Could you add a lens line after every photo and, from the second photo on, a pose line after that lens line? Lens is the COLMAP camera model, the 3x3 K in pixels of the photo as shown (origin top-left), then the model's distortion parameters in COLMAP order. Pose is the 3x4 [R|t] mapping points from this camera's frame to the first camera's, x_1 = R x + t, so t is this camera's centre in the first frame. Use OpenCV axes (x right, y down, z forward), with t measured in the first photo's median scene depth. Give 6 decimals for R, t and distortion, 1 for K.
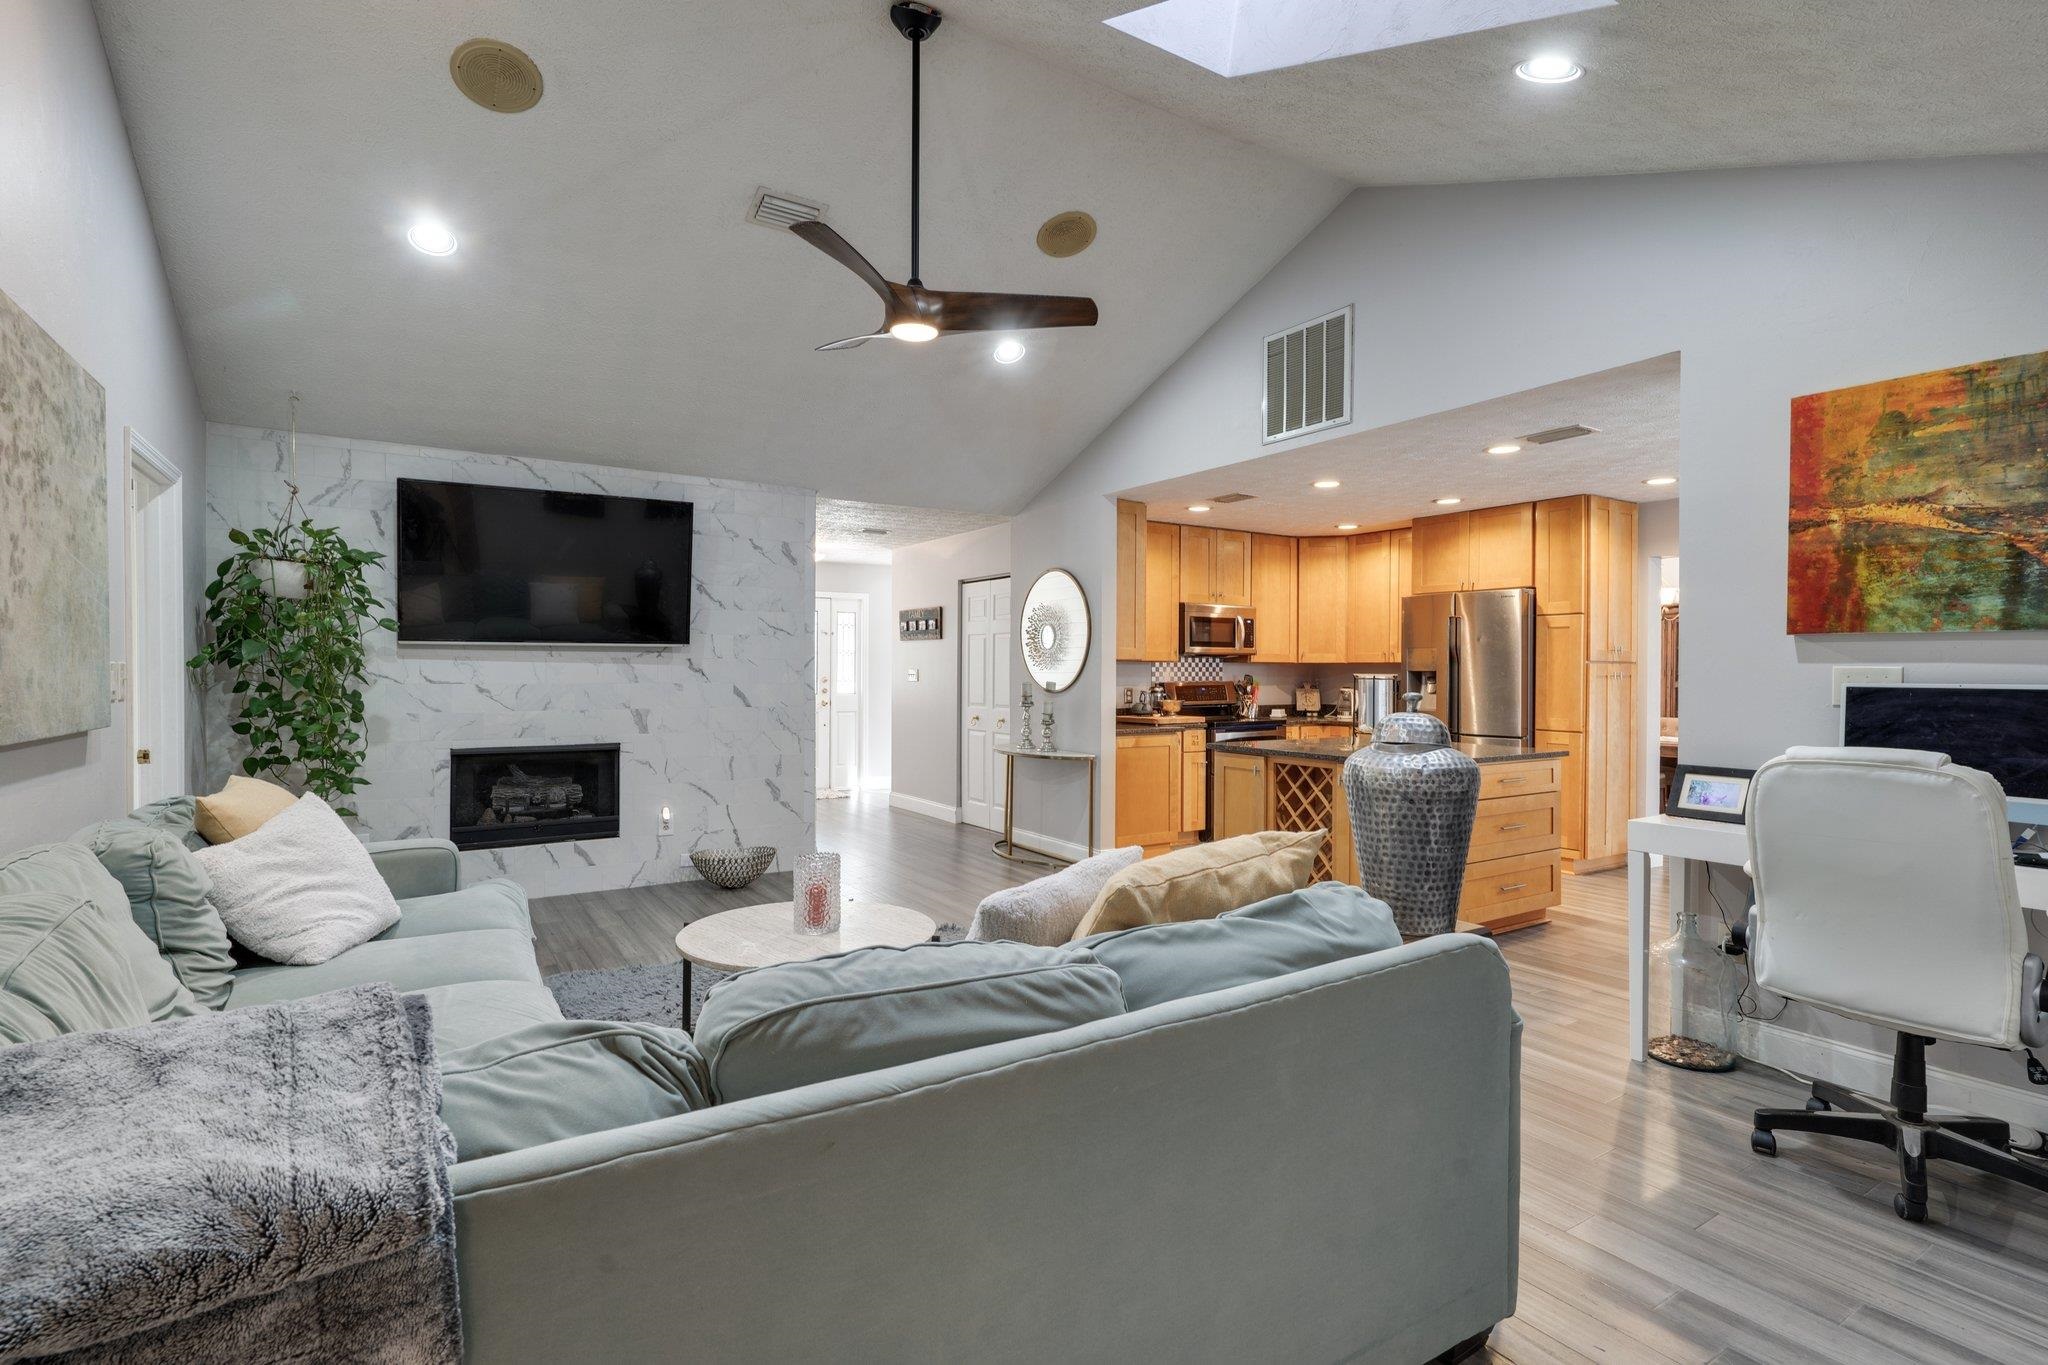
lens RADIAL K [[984.6, 0, 1021.6], [0, 984.6, 678.2], [0, 0, 1]] dist [-0.001514, -0.000495]
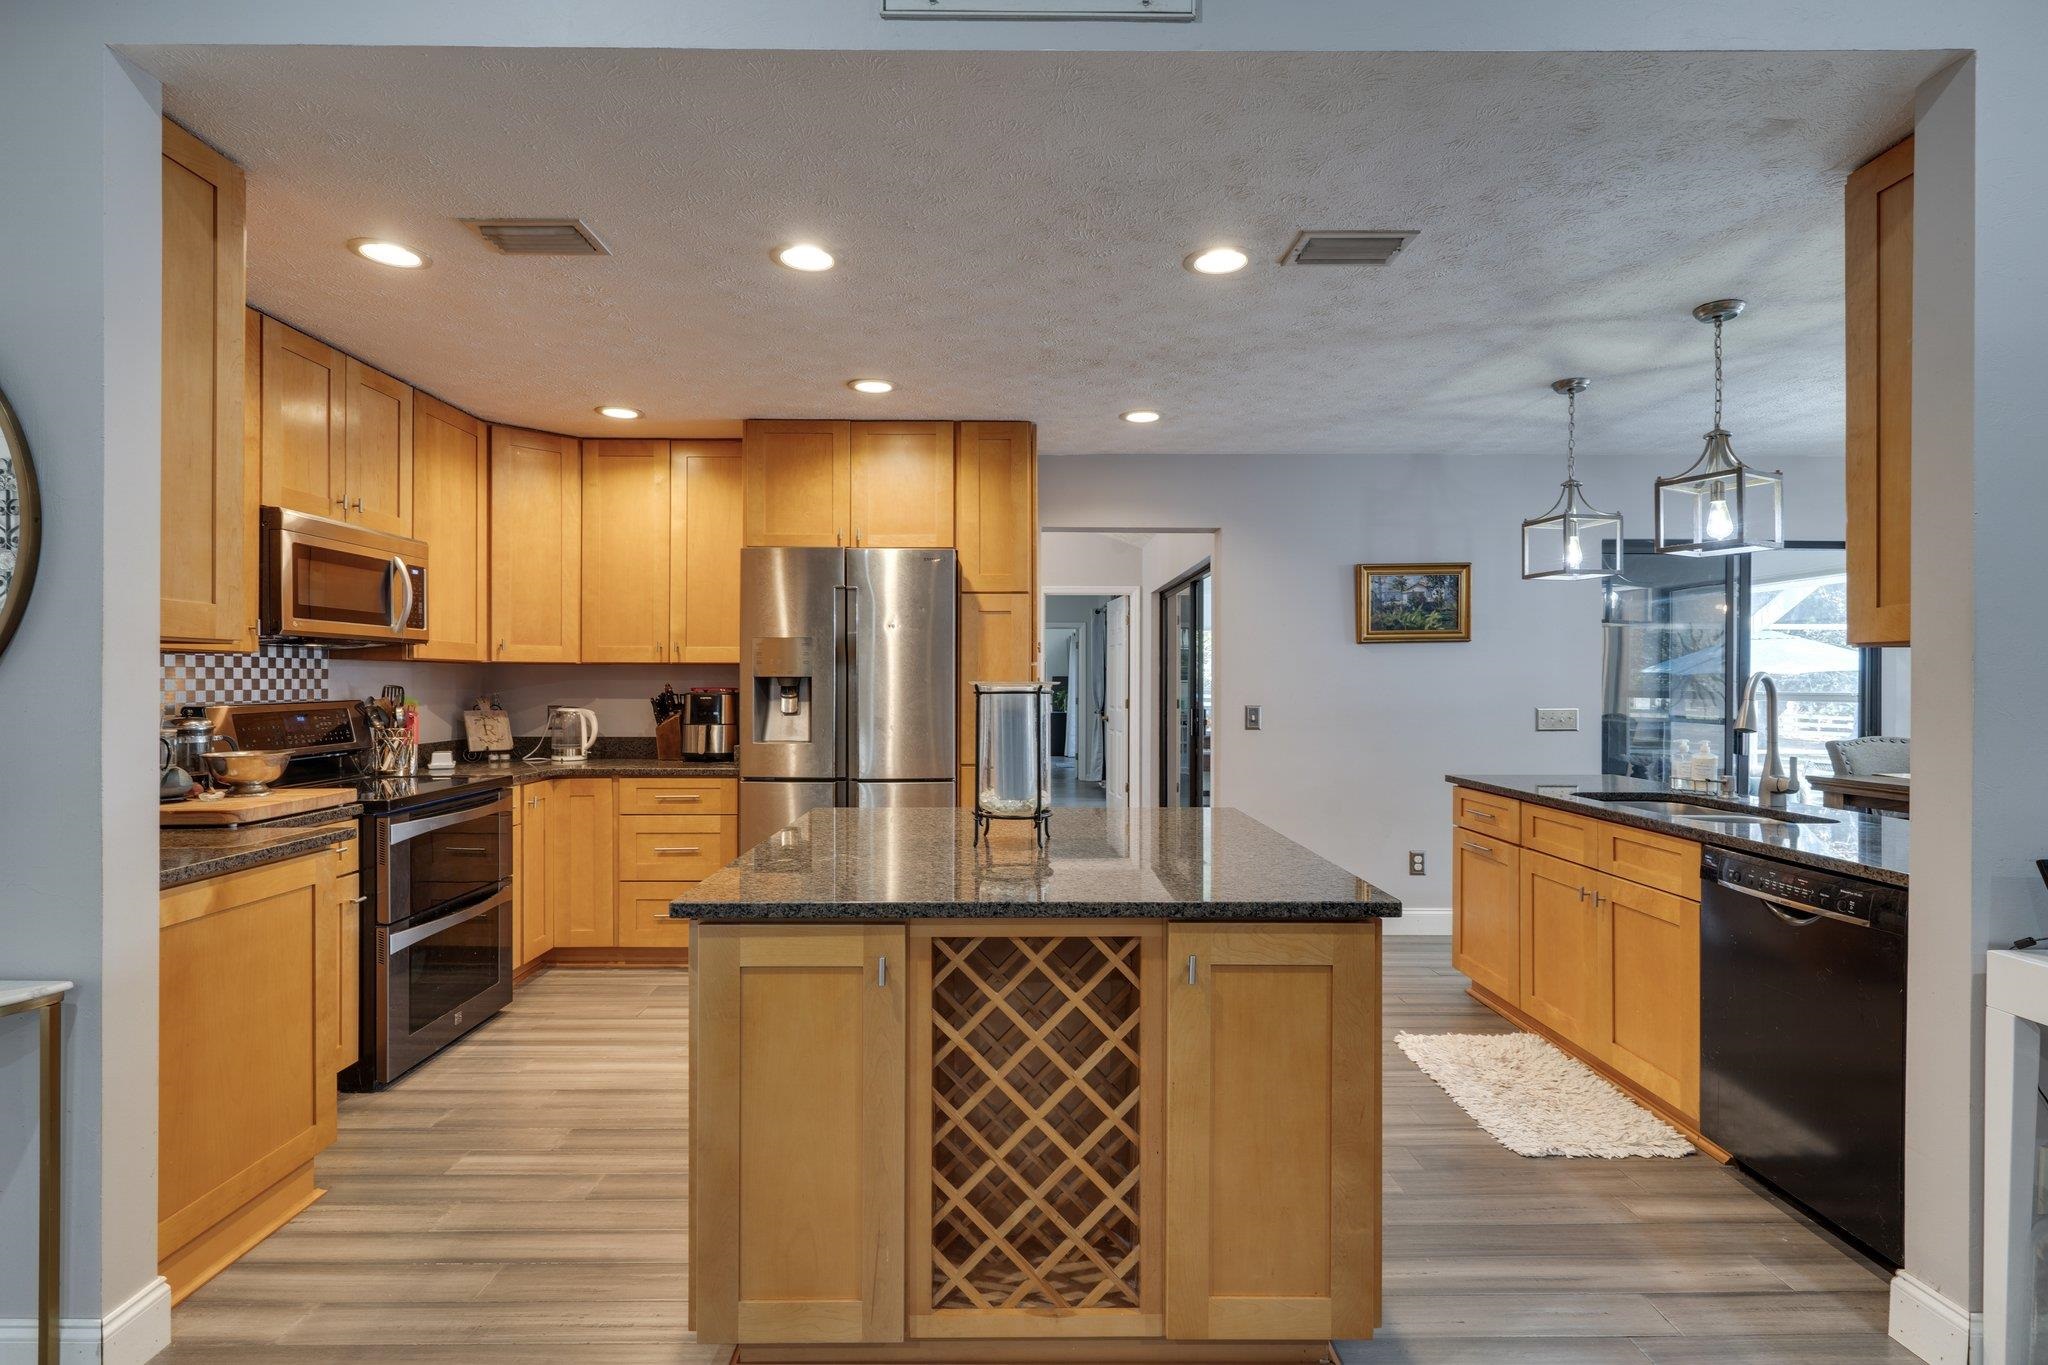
lens RADIAL K [[984.6, 0, 1022.6], [0, 984.6, 685.5], [0, 0, 1]] dist [-0.001514, -0.000495]
pose [[0.531451, -0.006450, 0.847064, -0.013259], [0.007271, 0.999969, 0.003052, -0.002648], [-0.847058, 0.004537, 0.531481, 0.509787]]
